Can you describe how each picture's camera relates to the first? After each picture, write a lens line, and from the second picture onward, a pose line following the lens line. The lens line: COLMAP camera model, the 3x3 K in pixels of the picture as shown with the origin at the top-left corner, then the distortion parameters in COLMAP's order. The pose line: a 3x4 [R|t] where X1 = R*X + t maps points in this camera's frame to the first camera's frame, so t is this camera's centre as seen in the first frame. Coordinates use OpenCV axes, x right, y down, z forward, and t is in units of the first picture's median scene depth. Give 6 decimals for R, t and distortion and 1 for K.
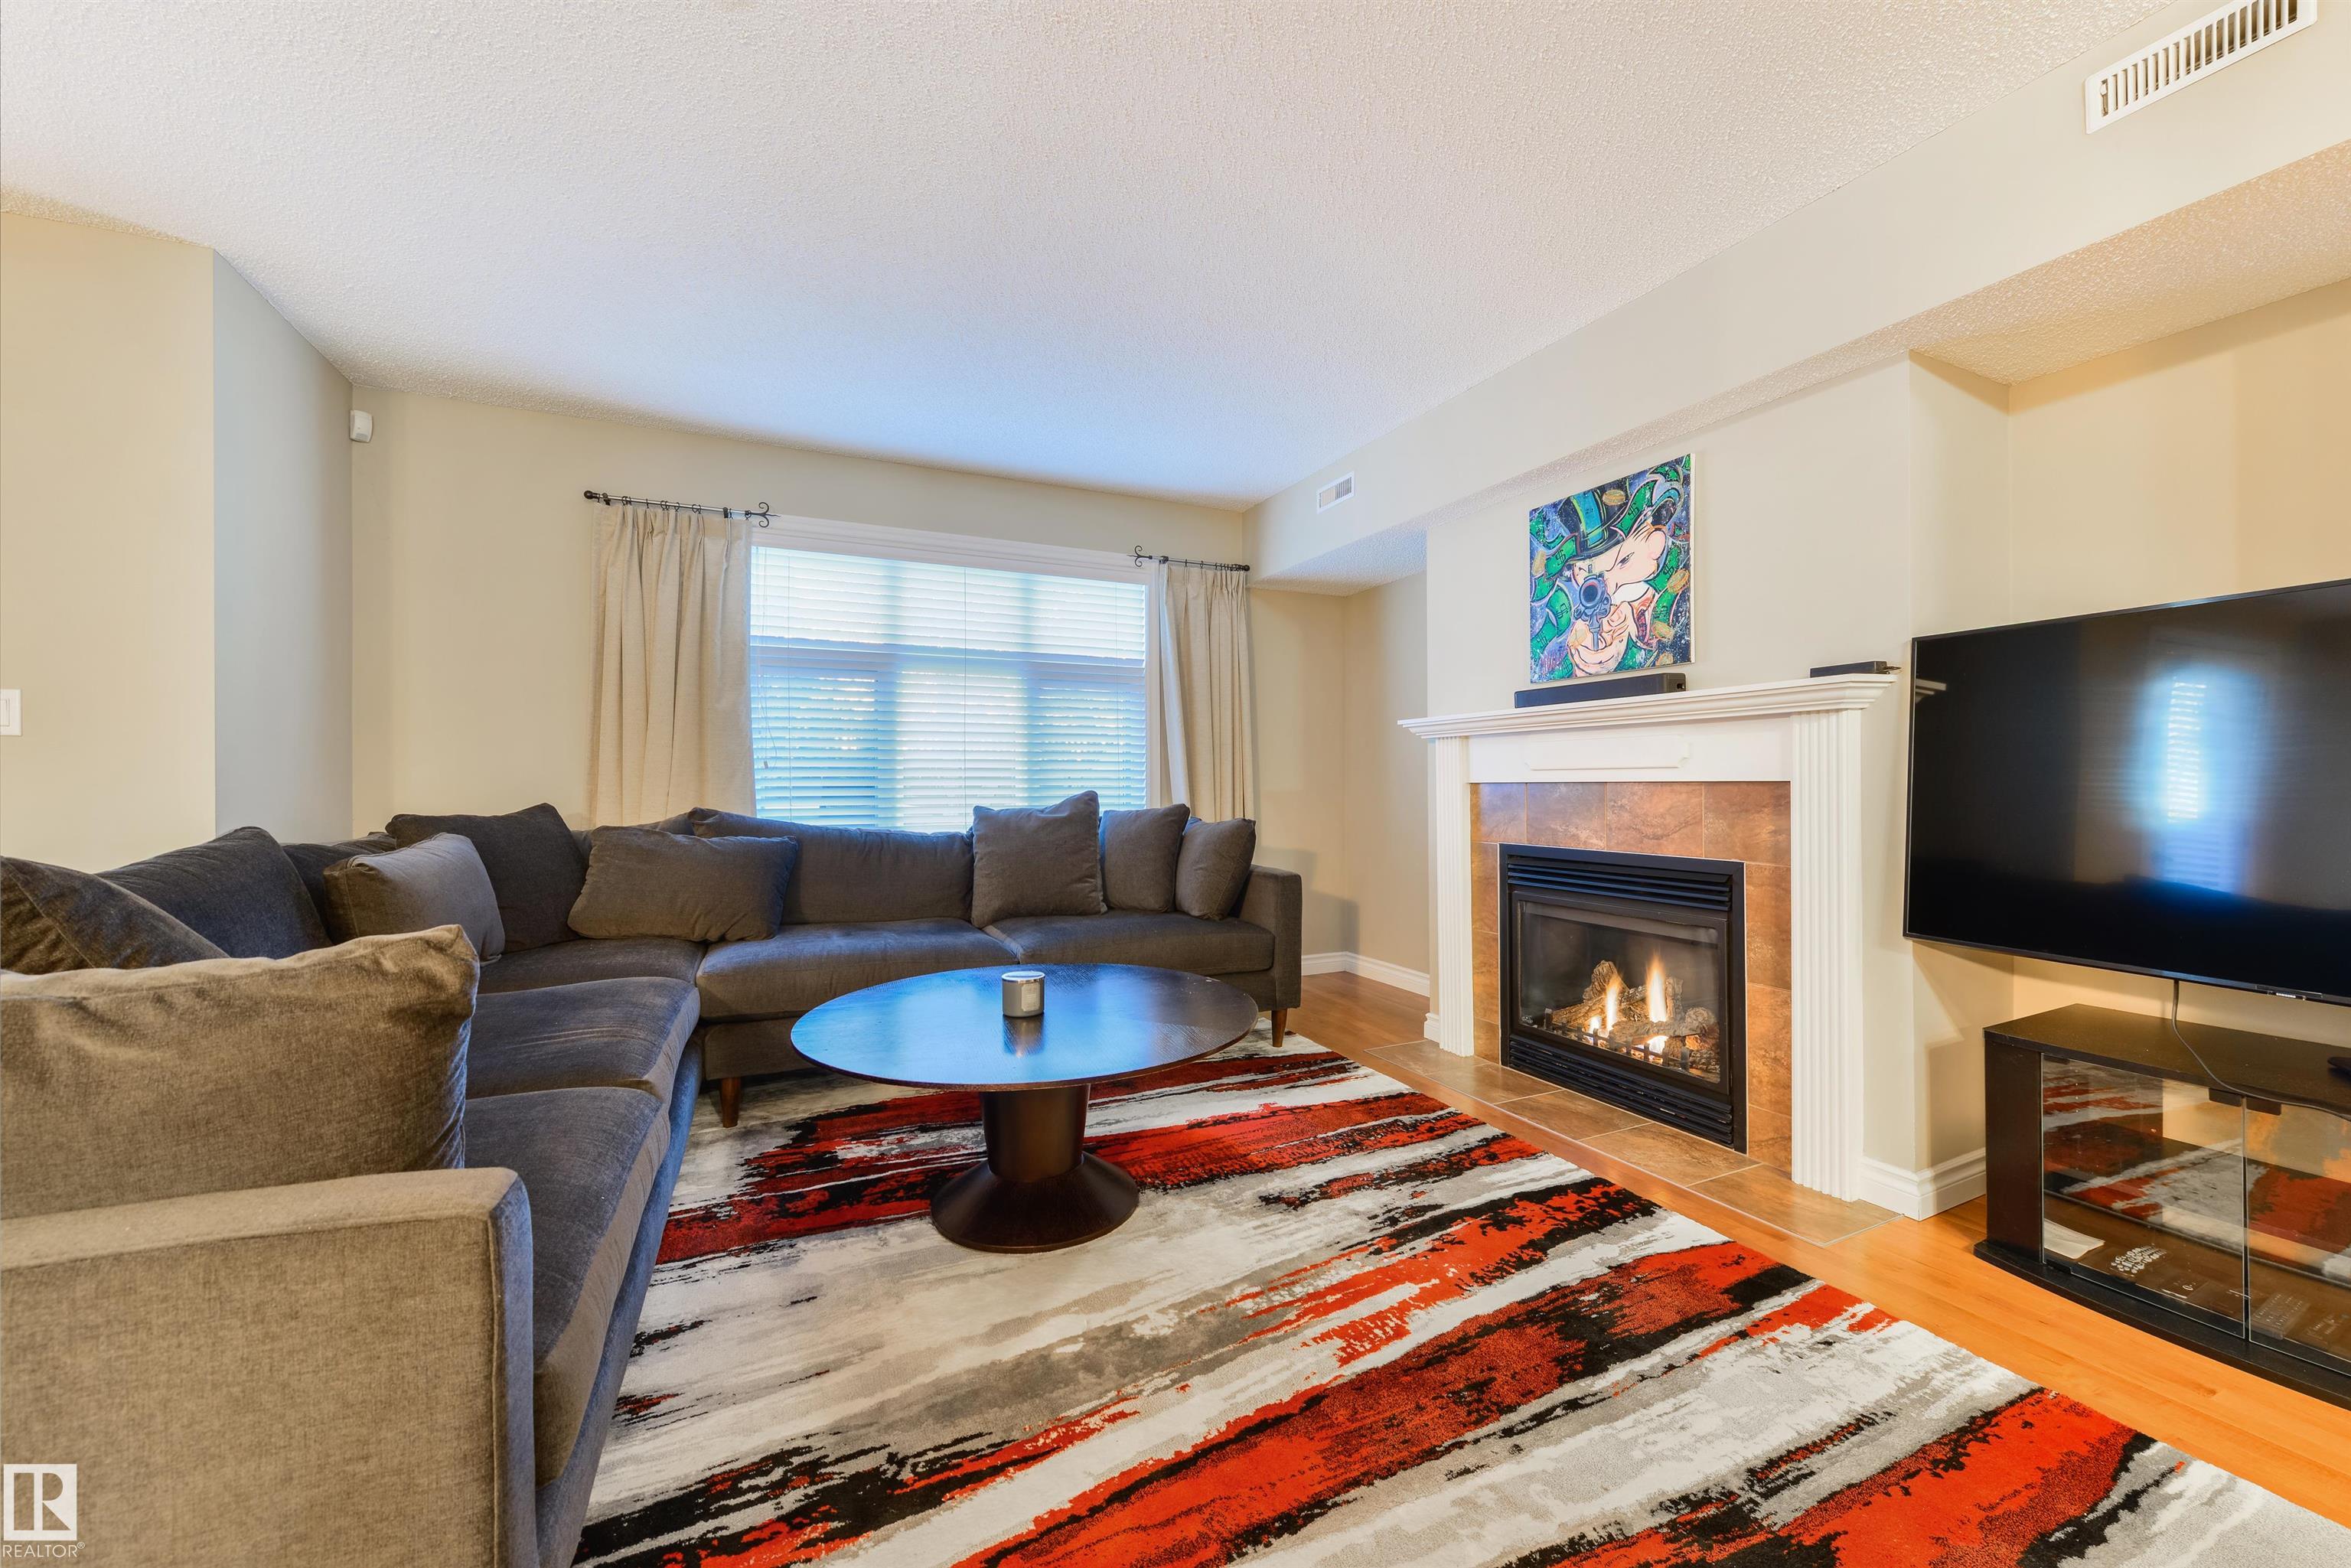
lens RADIAL K [[914.6, 0, 1193.6], [0, 914.6, 782.5], [0, 0, 1]] dist [0.001235, -0.000747]
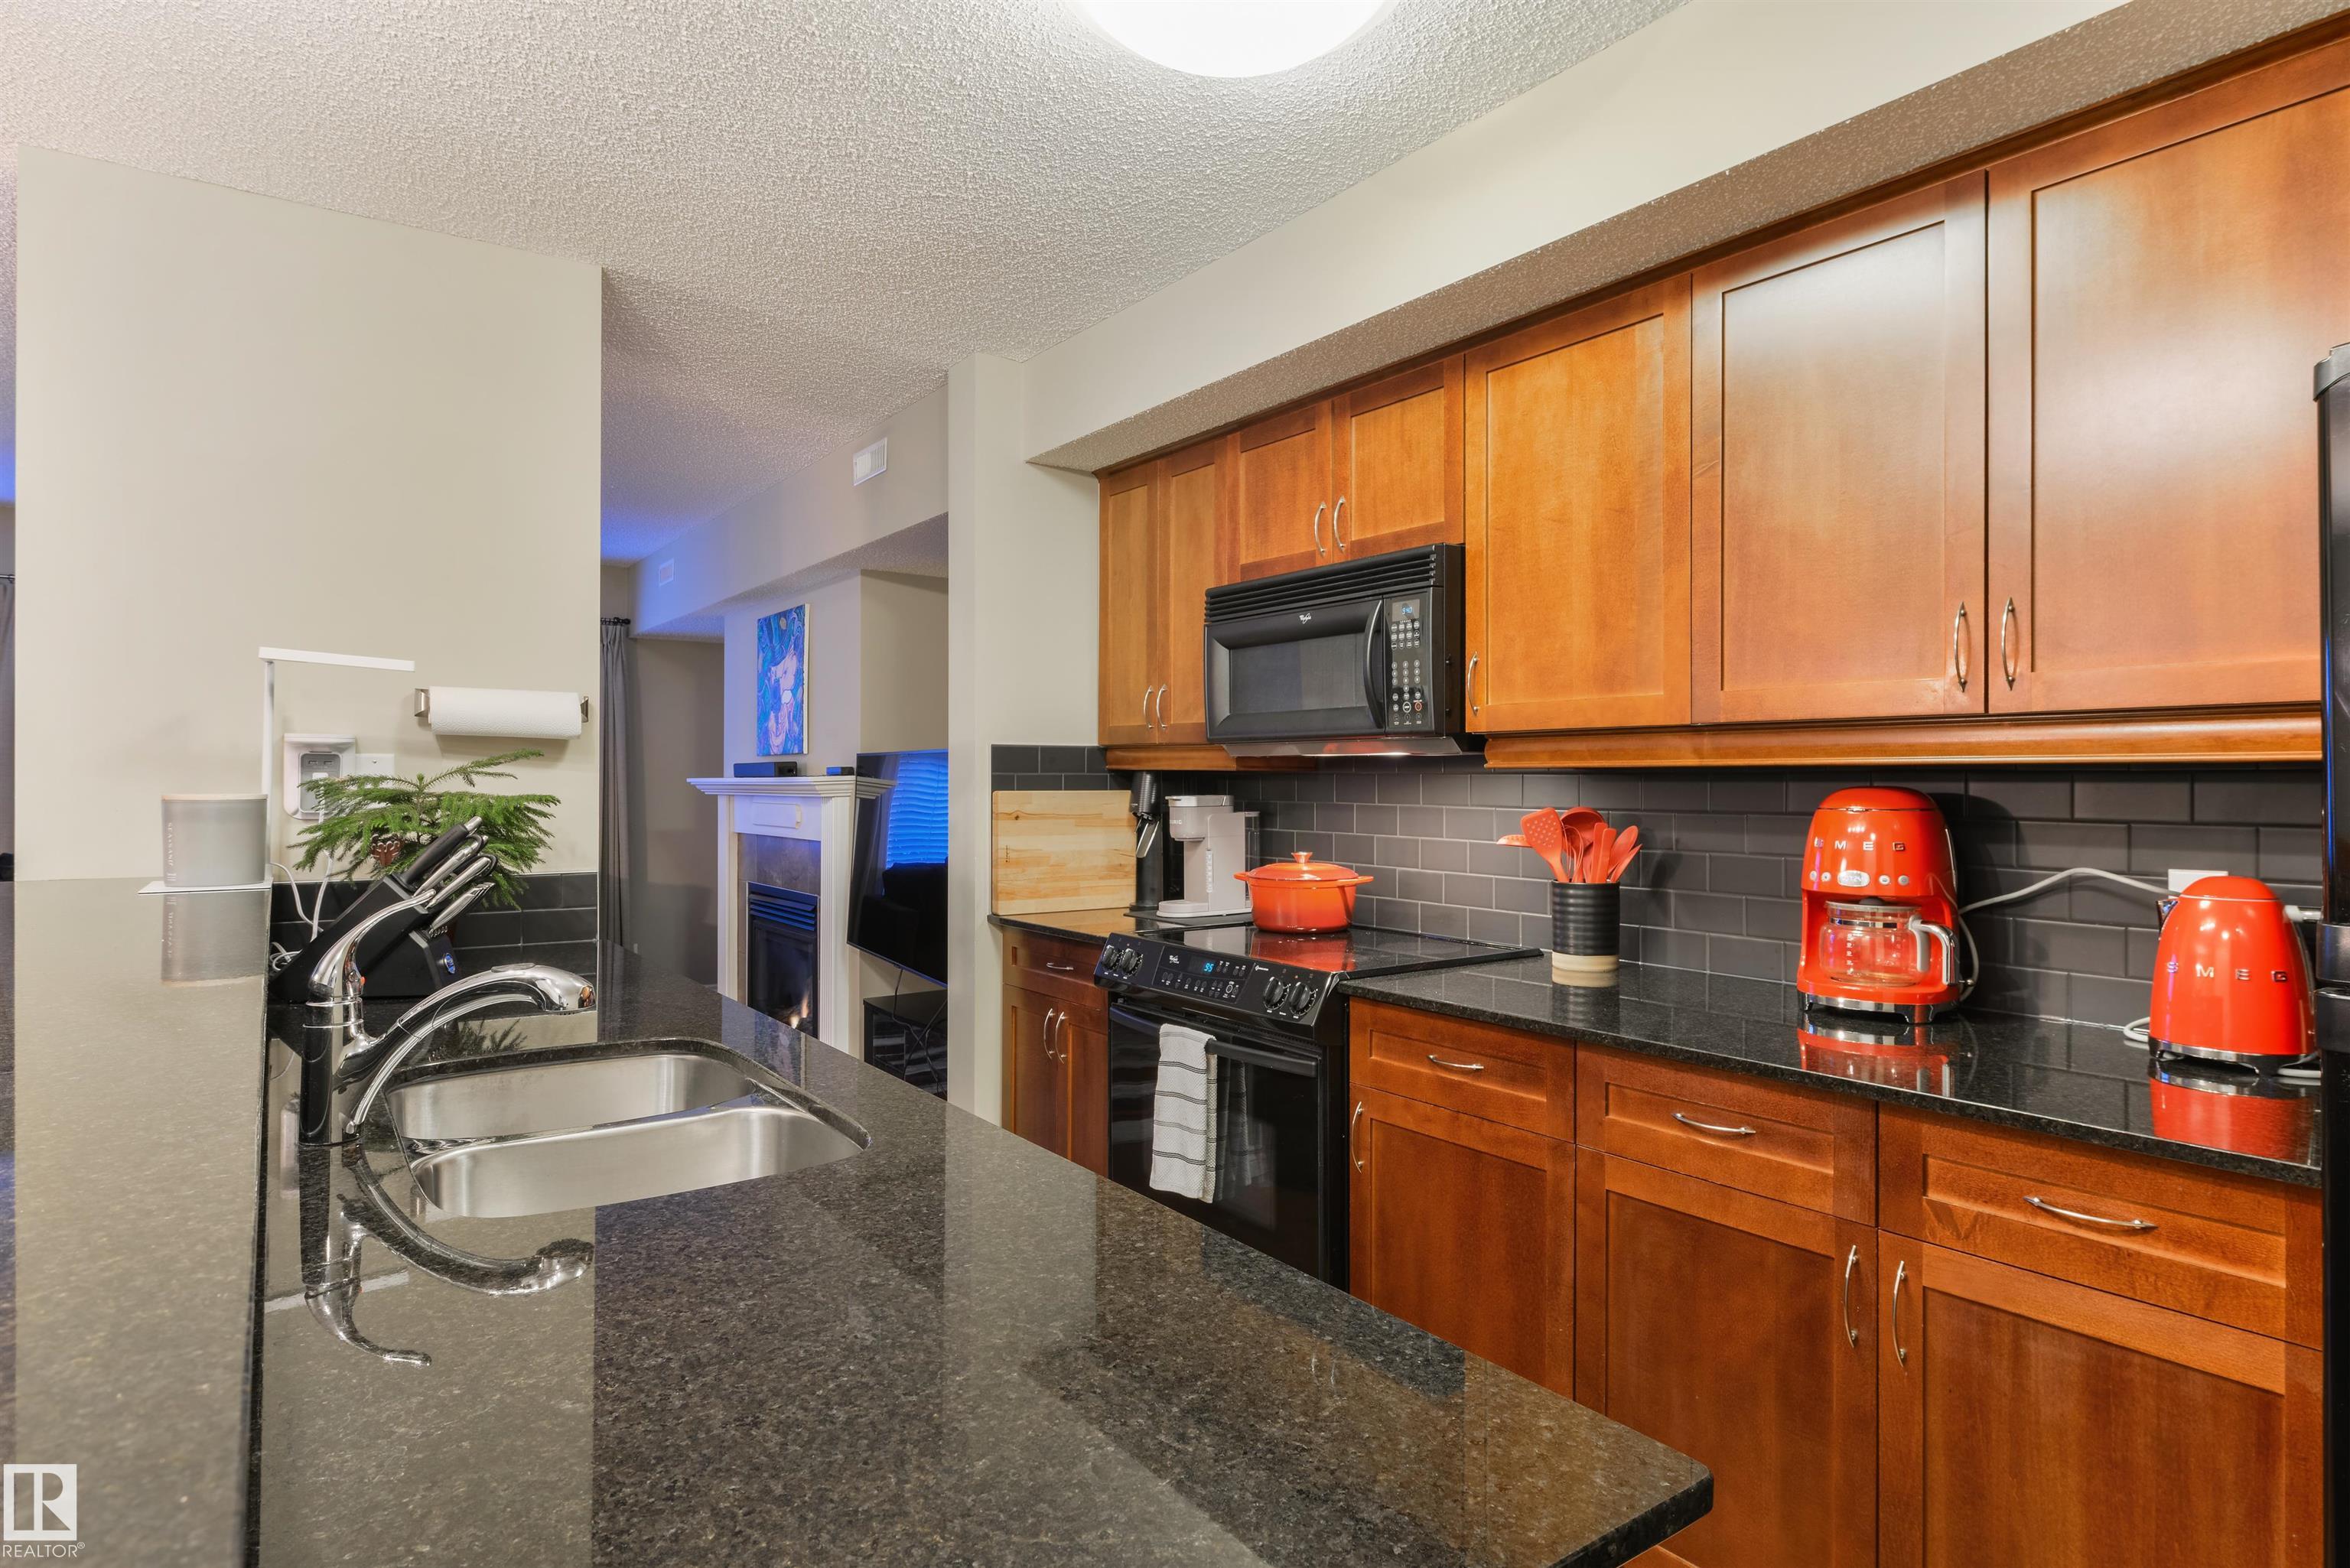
lens RADIAL K [[1269.4, 0, 1177.1], [0, 1269.4, 781.0], [0, 0, 1]] dist [0.005231, -0.000828]
pose [[0.985028, 0.008572, 0.172179, 0.800456], [-0.008132, 0.999962, -0.003259, -0.091300], [-0.172200, 0.001810, 0.985060, -1.040083]]
